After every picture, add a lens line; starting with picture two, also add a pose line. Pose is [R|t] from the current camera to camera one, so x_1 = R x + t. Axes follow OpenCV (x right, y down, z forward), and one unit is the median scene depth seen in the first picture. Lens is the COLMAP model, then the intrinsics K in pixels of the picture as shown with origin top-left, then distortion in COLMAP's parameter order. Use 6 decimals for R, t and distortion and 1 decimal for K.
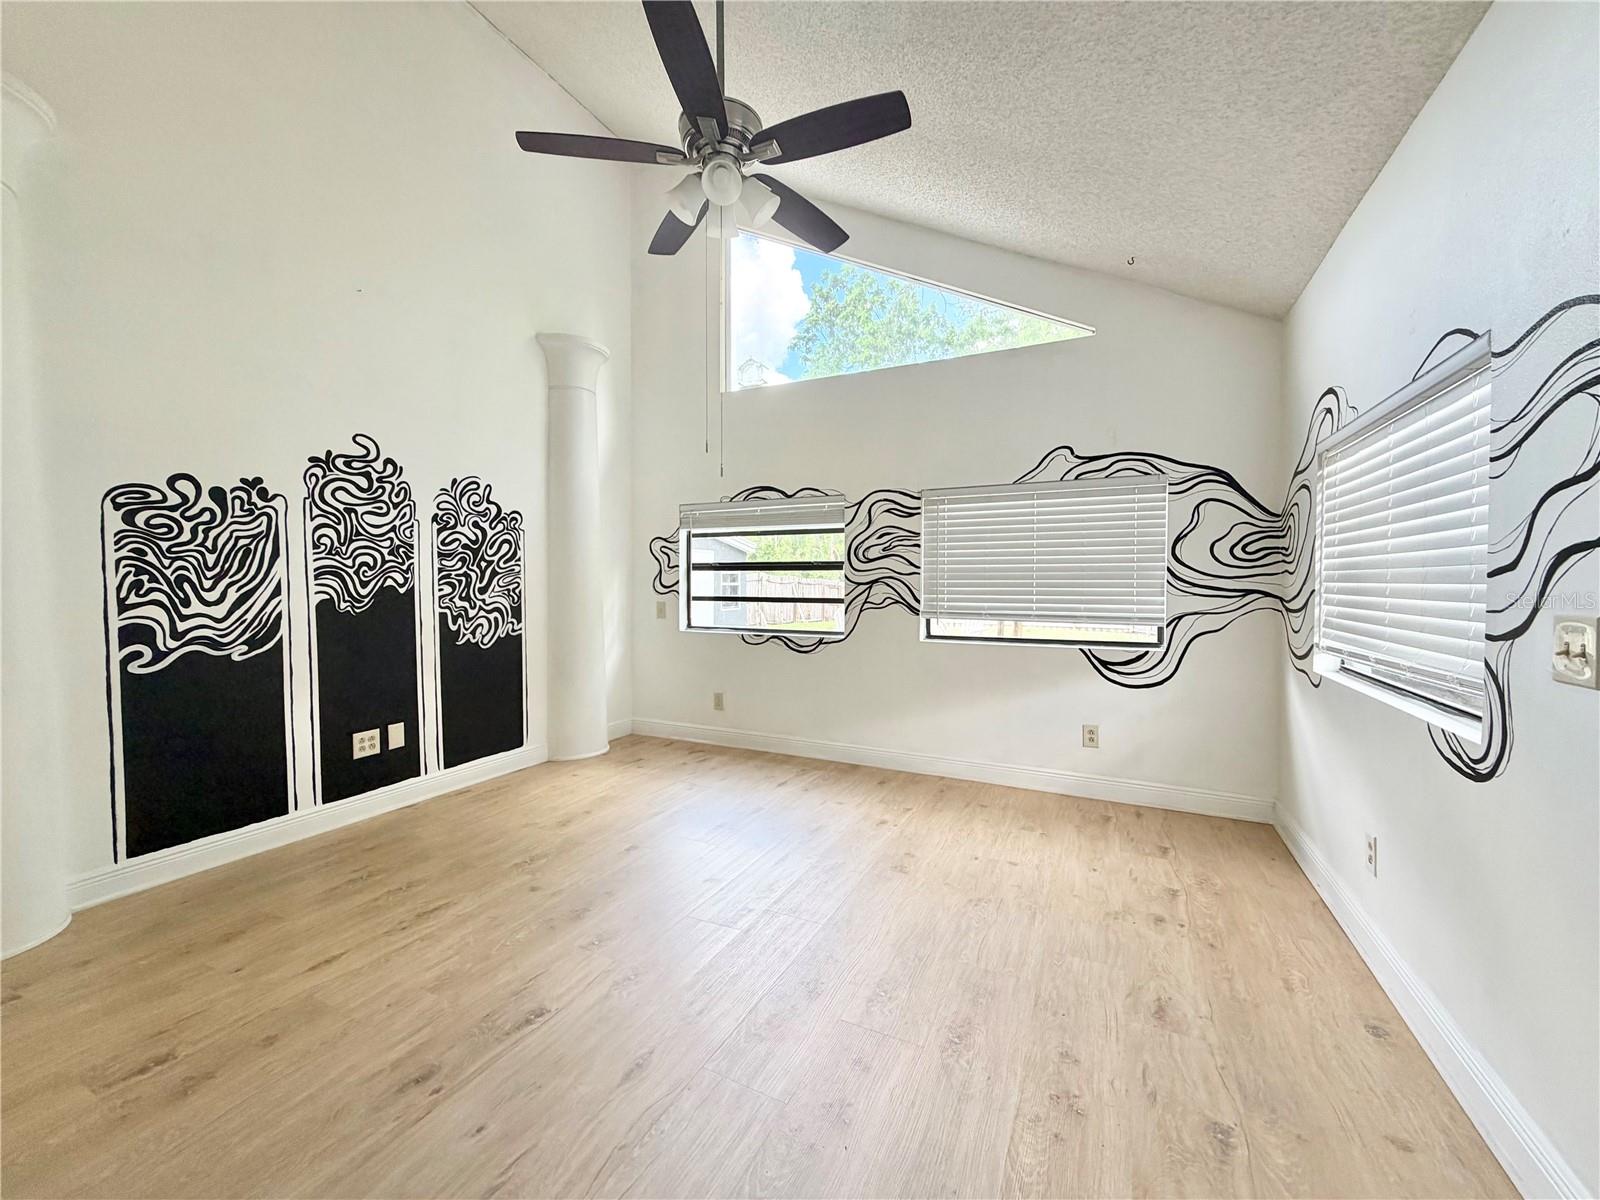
lens RADIAL K [[638.5, 0, 800.1], [0, 638.5, 598.7], [0, 0, 1]] dist [0.001108, -0.000363]
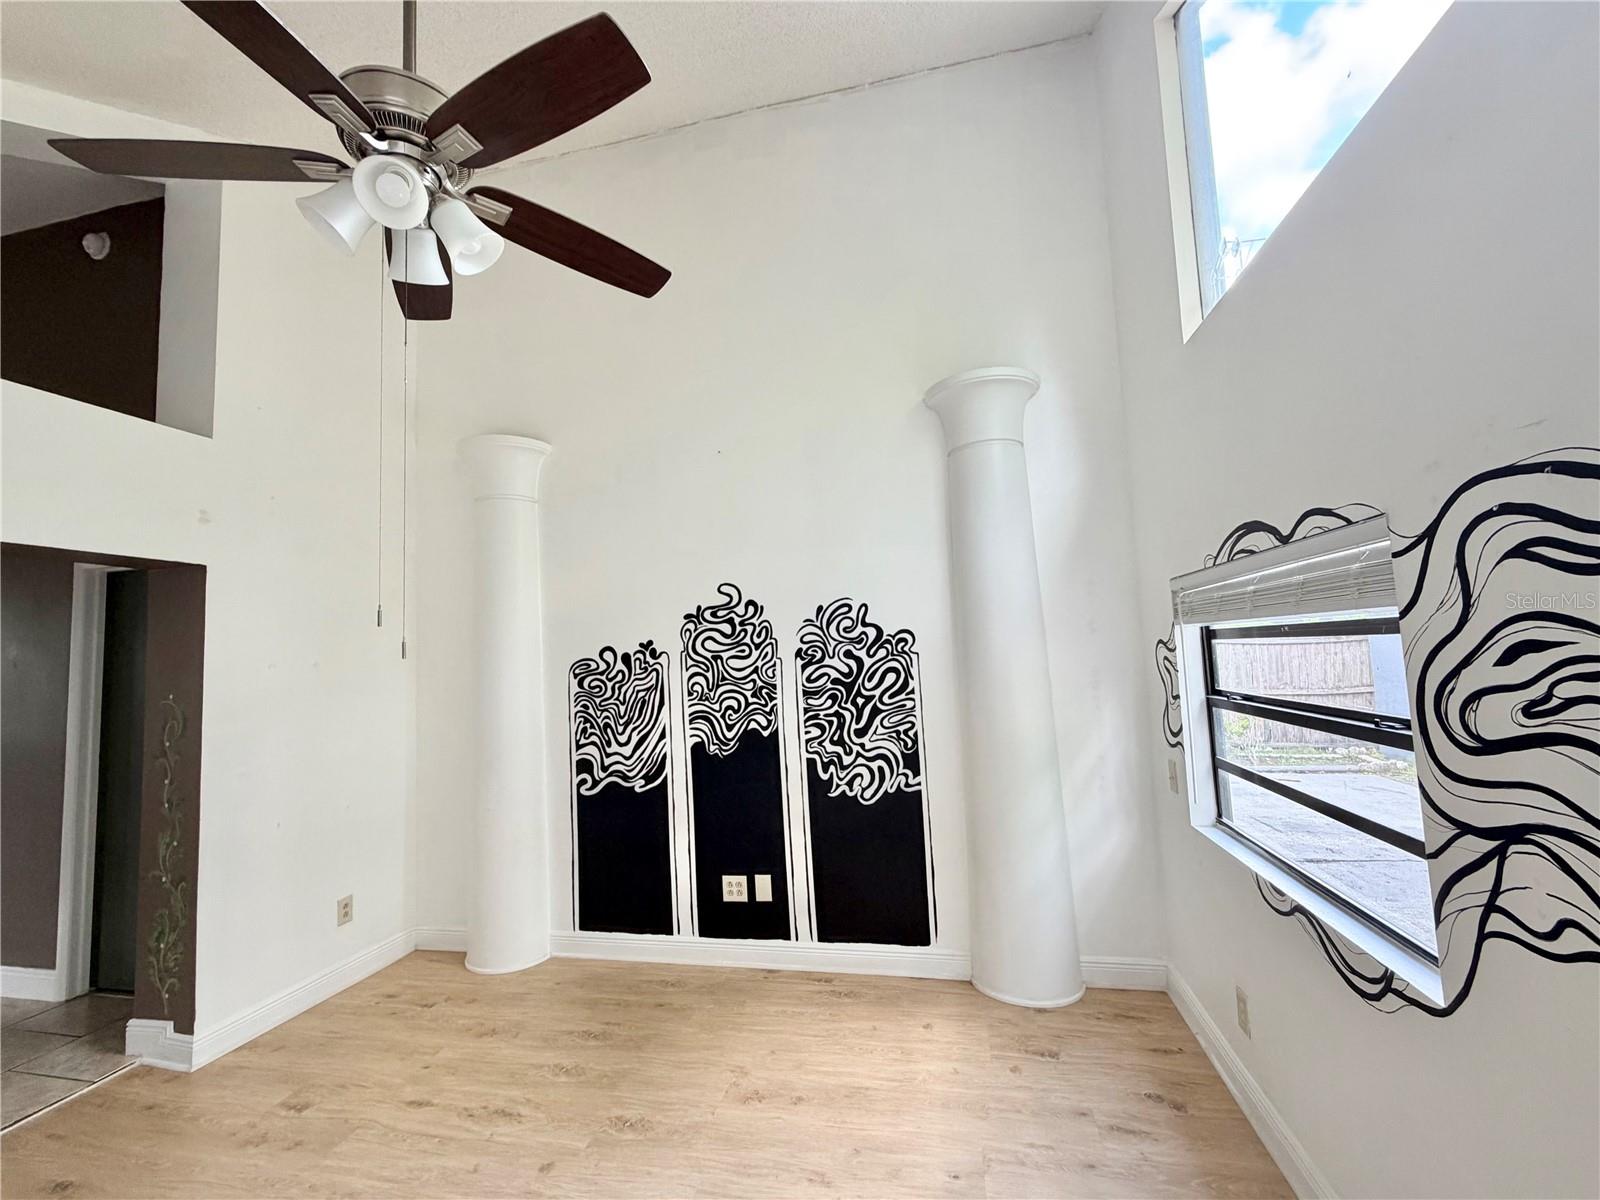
lens RADIAL K [[670.5, 0, 797.1], [0, 670.5, 600.4], [0, 0, 1]] dist [0.000754, -0.000470]
pose [[0.229808, -0.090596, -0.969010, 0.360234], [0.018038, 0.995883, -0.088830, -0.114231], [0.973069, 0.002935, 0.230496, 0.760463]]
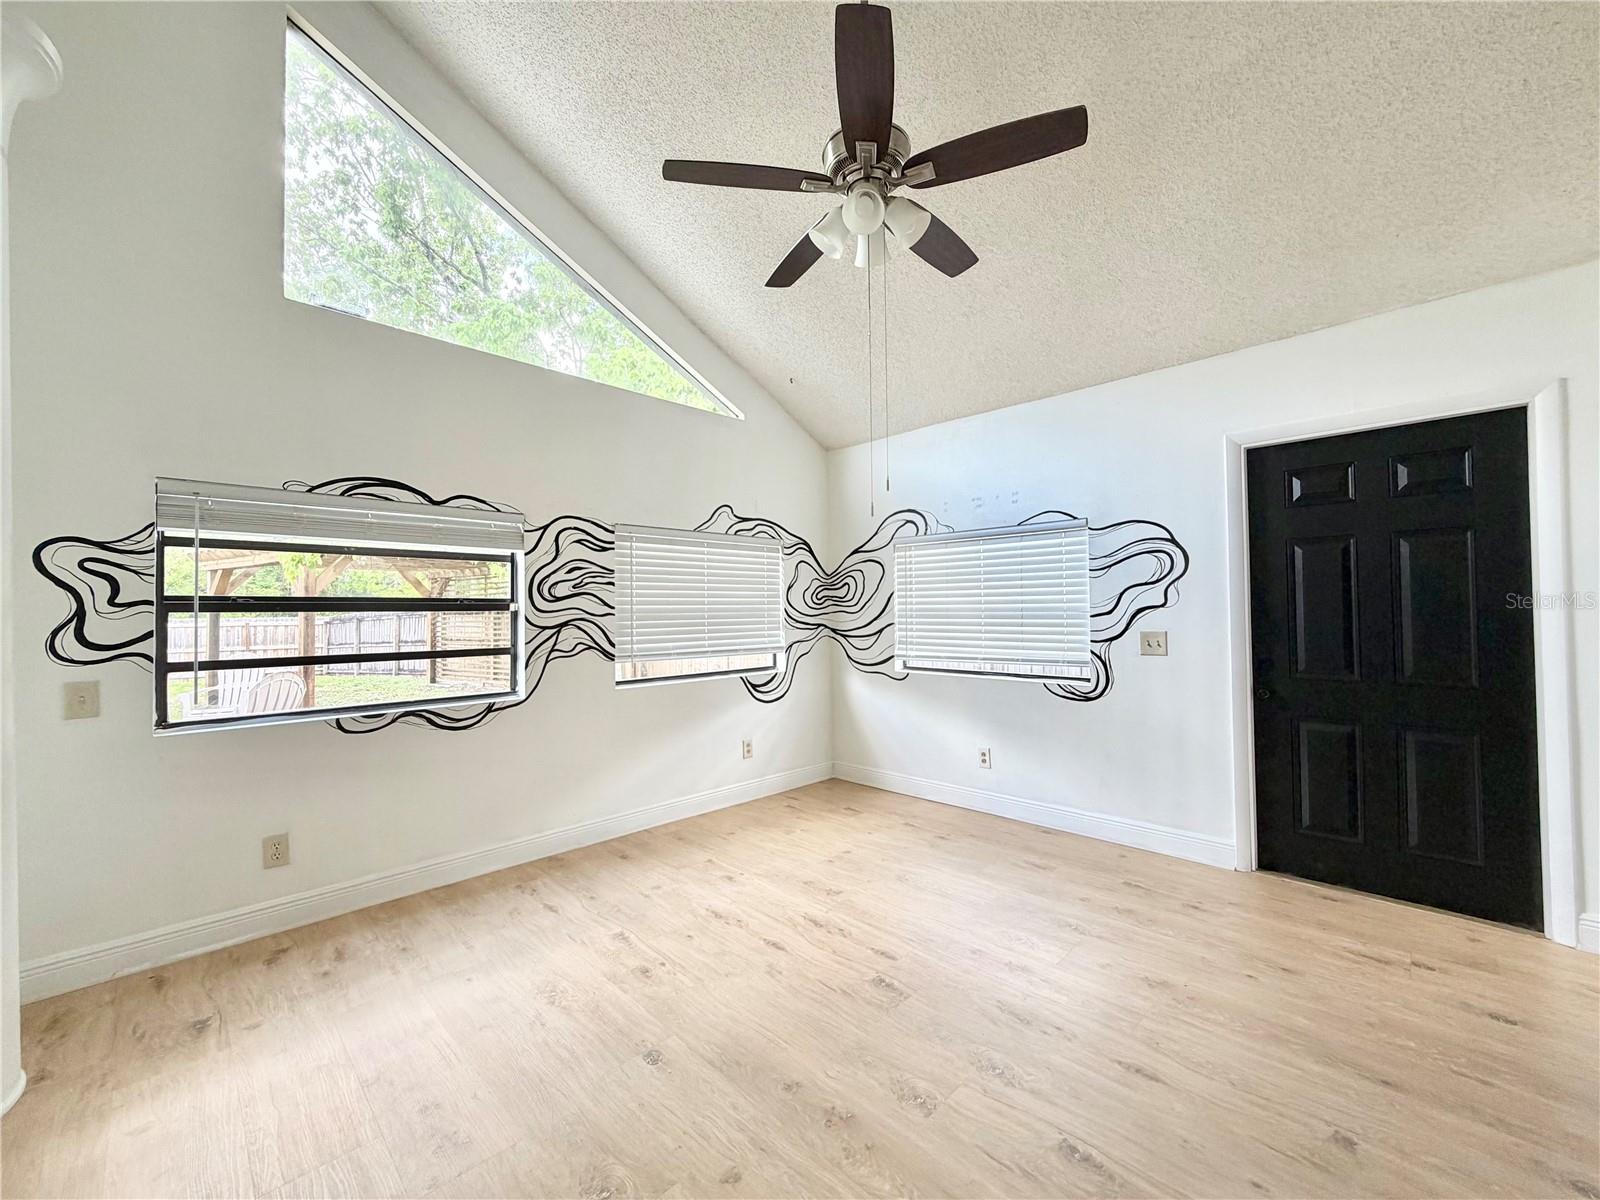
lens RADIAL K [[638.5, 0, 797.6], [0, 638.5, 596.3], [0, 0, 1]] dist [0.001108, -0.000363]
pose [[0.324537, 0.016640, 0.945727, -0.650473], [0.034966, 0.998951, -0.029576, -0.032288], [-0.945227, 0.042667, 0.323614, 0.505372]]
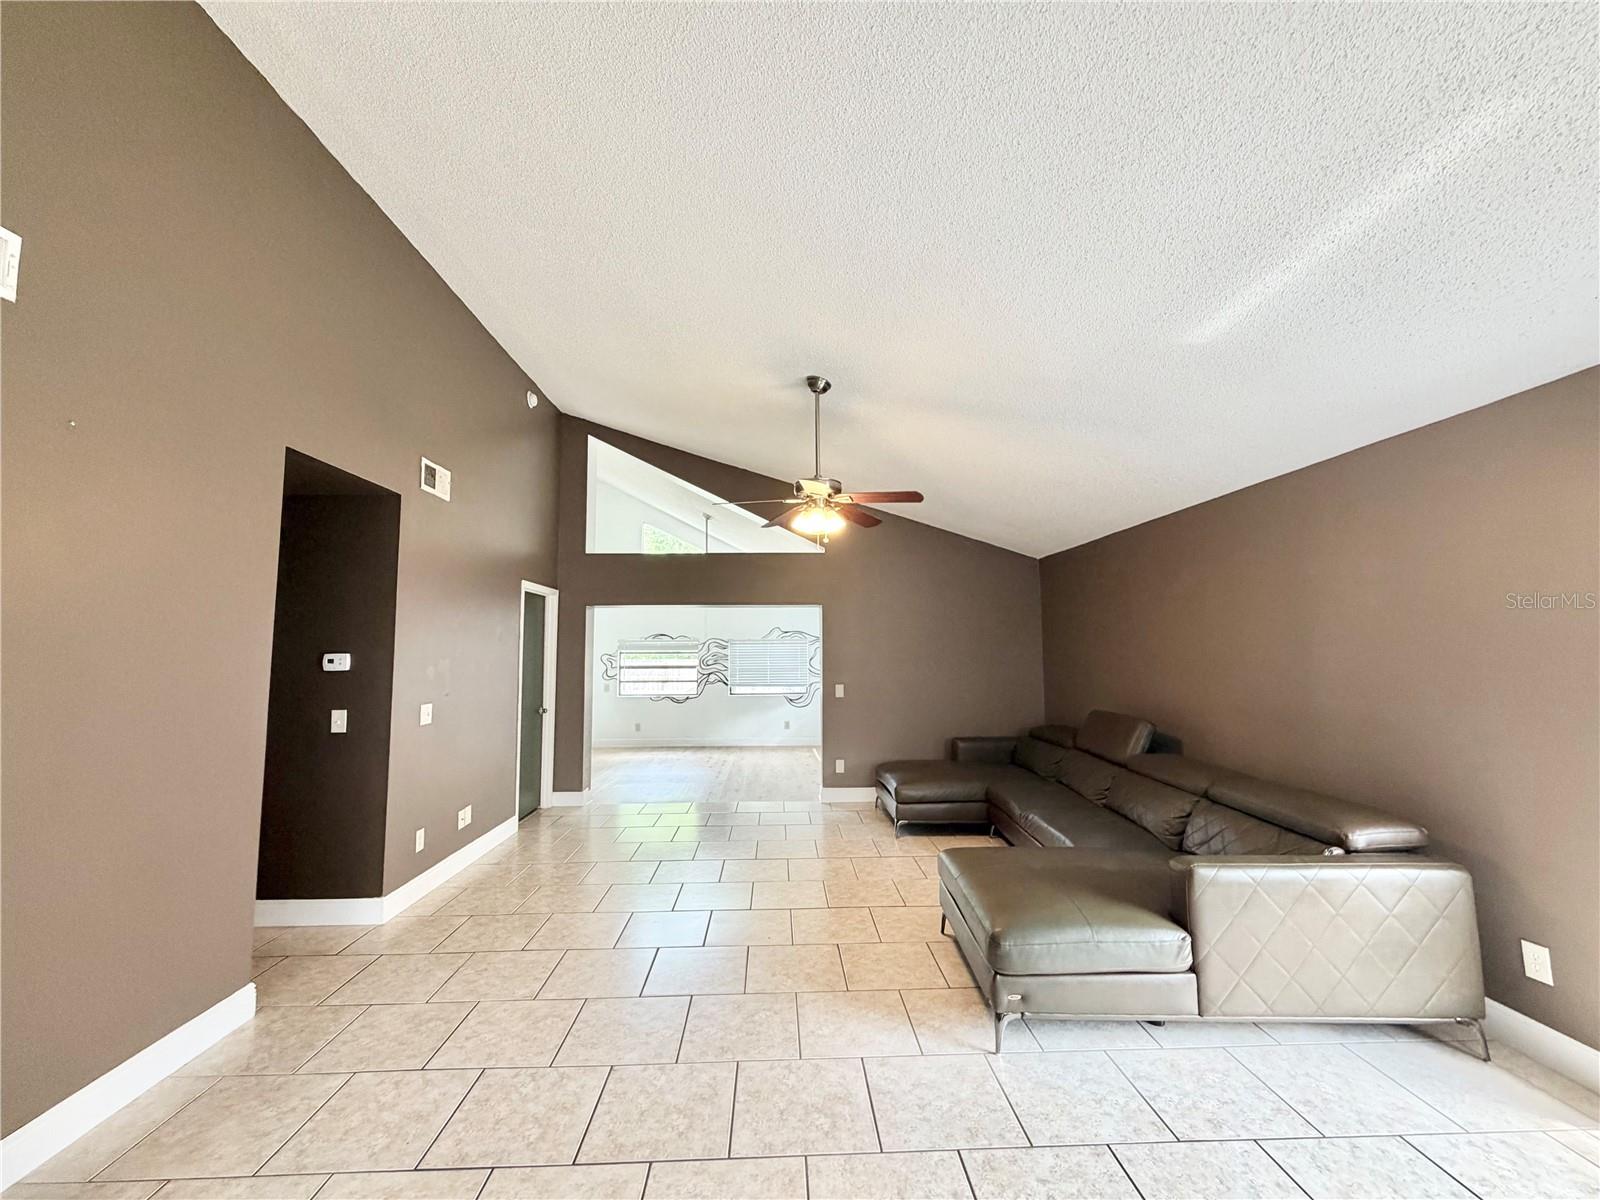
lens RADIAL K [[638.5, 0, 793.0], [0, 638.5, 596.4], [0, 0, 1]] dist [0.001108, -0.000363]
pose [[0.884752, 0.032810, 0.464906, -0.919048], [0.021497, 0.993584, -0.111032, -0.048625], [-0.465567, 0.108229, 0.878370, -1.682491]]
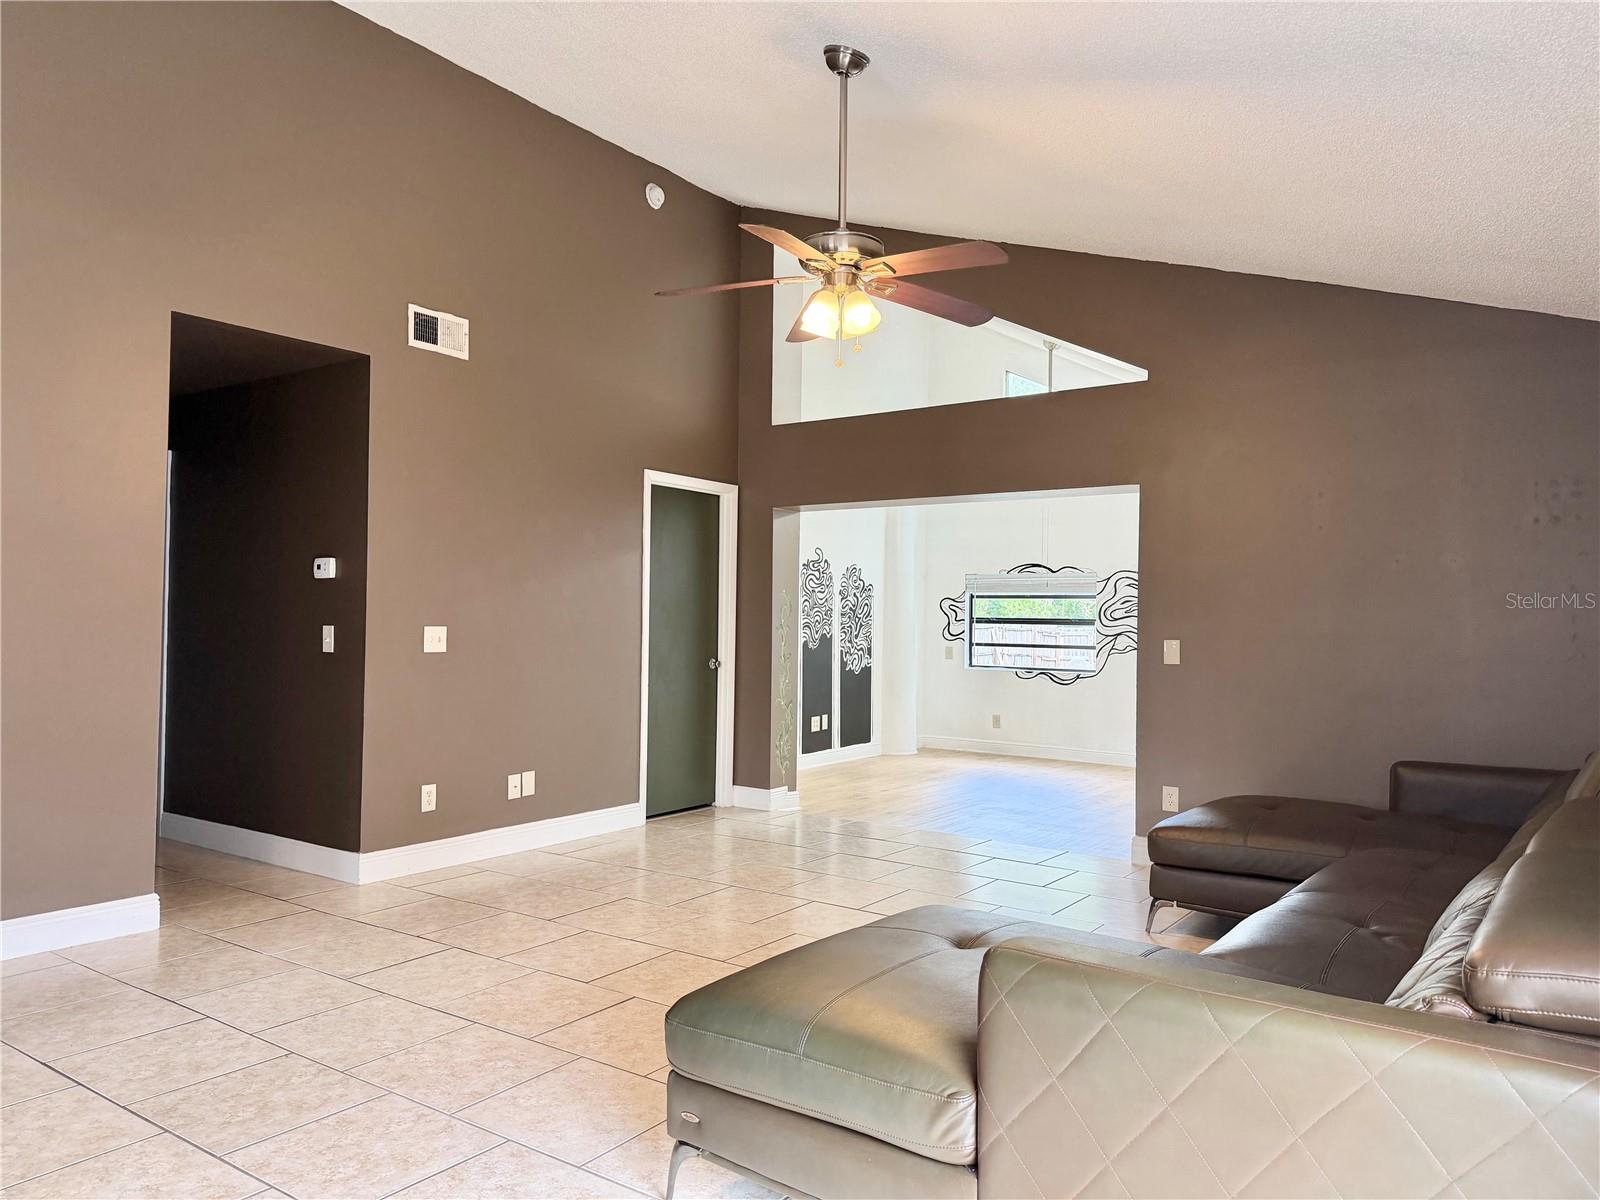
lens RADIAL K [[1118.5, 0, 783.7], [0, 1118.5, 597.9], [0, 0, 1]] dist [0.028466, -0.032099]
pose [[0.986943, 0.009347, -0.160800, -0.249190], [-0.017069, 0.998763, -0.046704, 0.024654], [0.160164, 0.048839, 0.985881, -1.805375]]
